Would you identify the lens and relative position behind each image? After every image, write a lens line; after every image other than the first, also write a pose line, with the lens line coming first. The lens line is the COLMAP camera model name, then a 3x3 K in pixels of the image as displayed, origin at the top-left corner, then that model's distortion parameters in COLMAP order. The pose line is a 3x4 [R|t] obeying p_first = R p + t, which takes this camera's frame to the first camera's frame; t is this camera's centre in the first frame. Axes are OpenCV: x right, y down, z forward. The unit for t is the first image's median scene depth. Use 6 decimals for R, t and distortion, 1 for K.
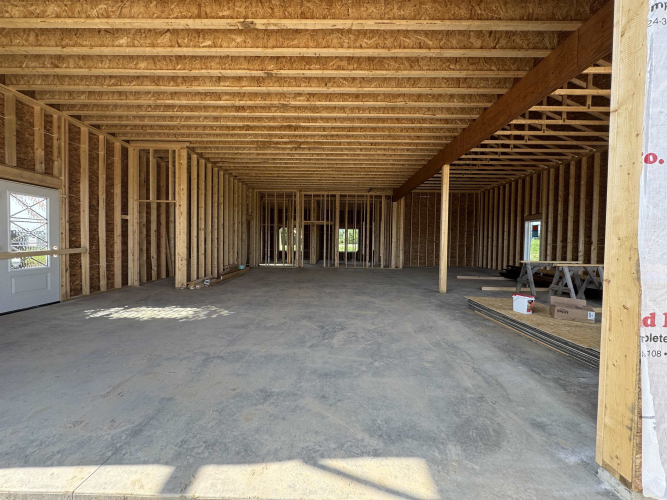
lens RADIAL K [[266.5, 0, 333.0], [0, 266.5, 247.4], [0, 0, 1]] dist [-0.001944, -0.000085]
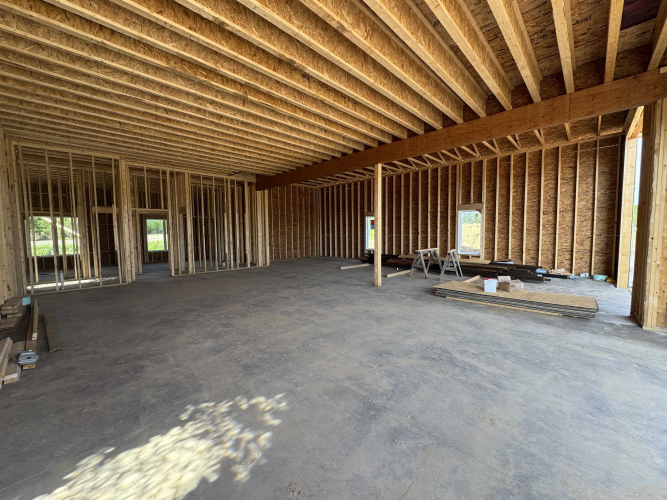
lens RADIAL K [[266.0, 0, 333.5], [0, 266.0, 250.0], [0, 0, 1]] dist [-0.002751, -0.000317]
pose [[0.684532, -0.072289, 0.725390, -0.726711], [0.036296, 0.997217, 0.065126, -0.071842], [-0.728078, -0.018252, 0.685251, 0.639395]]
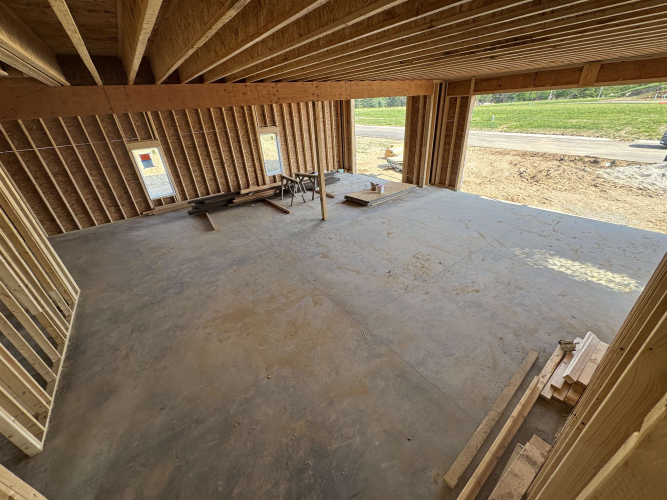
lens RADIAL K [[266.0, 0, 333.5], [0, 266.0, 250.0], [0, 0, 1]] dist [-0.002751, -0.000317]
pose [[-0.598999, -0.360873, 0.714822, -0.853696], [0.070489, 0.865462, 0.495991, -0.480664], [-0.797641, 0.347486, -0.492973, 2.533582]]
